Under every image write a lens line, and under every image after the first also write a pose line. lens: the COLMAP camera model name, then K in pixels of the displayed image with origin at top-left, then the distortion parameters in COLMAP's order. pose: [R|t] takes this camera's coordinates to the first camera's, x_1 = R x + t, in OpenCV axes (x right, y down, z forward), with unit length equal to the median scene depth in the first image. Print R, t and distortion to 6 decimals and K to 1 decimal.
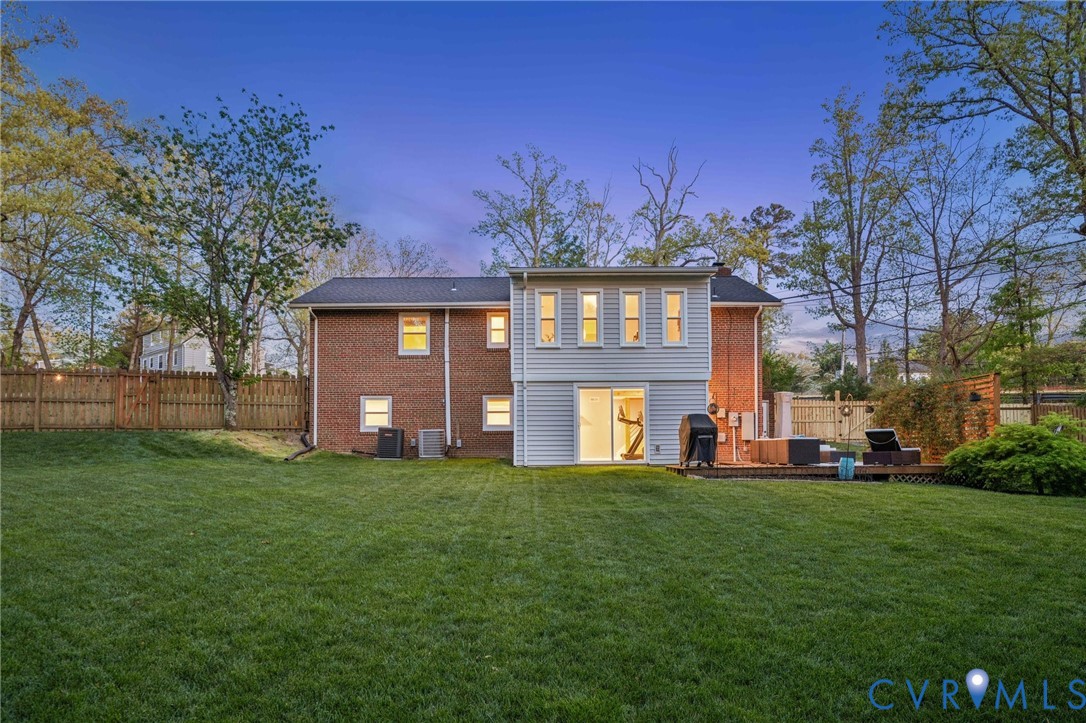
lens RADIAL K [[629.3, 0, 543.0], [0, 629.3, 404.7], [0, 0, 1]] dist [-0.035350, 0.000820]
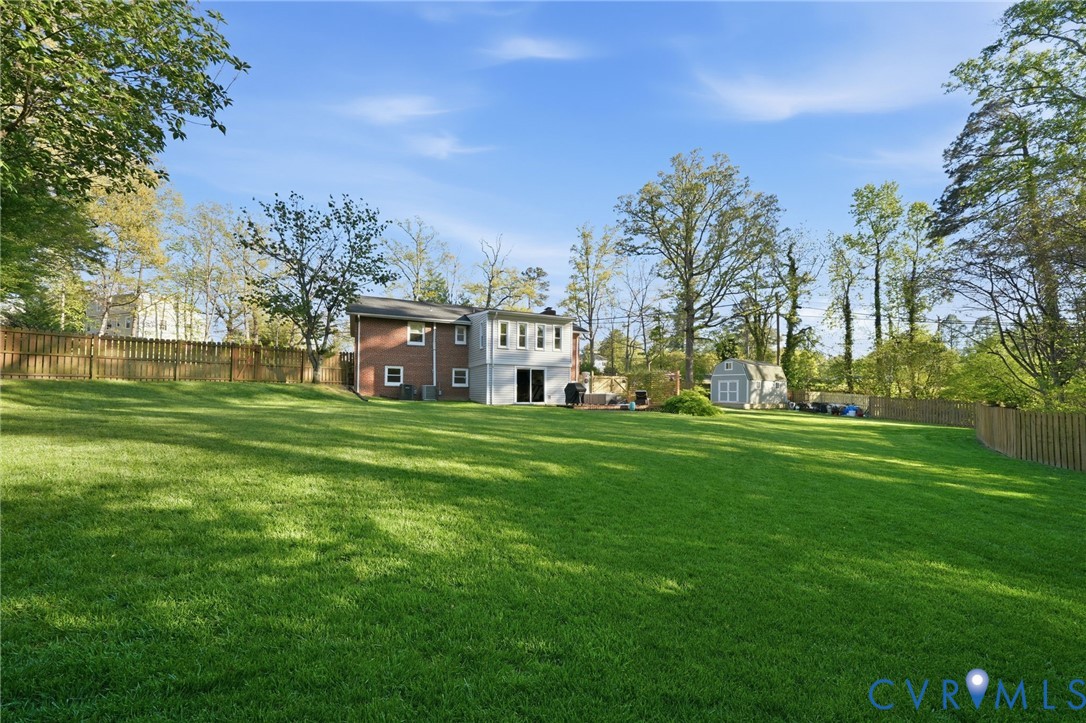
lens RADIAL K [[367.3, 0, 543.0], [0, 367.3, 361.5], [0, 0, 1]] dist [-0.011399, 0.000093]
pose [[0.917075, 0.048659, 0.395735, -0.123956], [-0.039223, 0.998721, -0.031904, -0.004612], [-0.396781, 0.013736, 0.917810, -0.065382]]
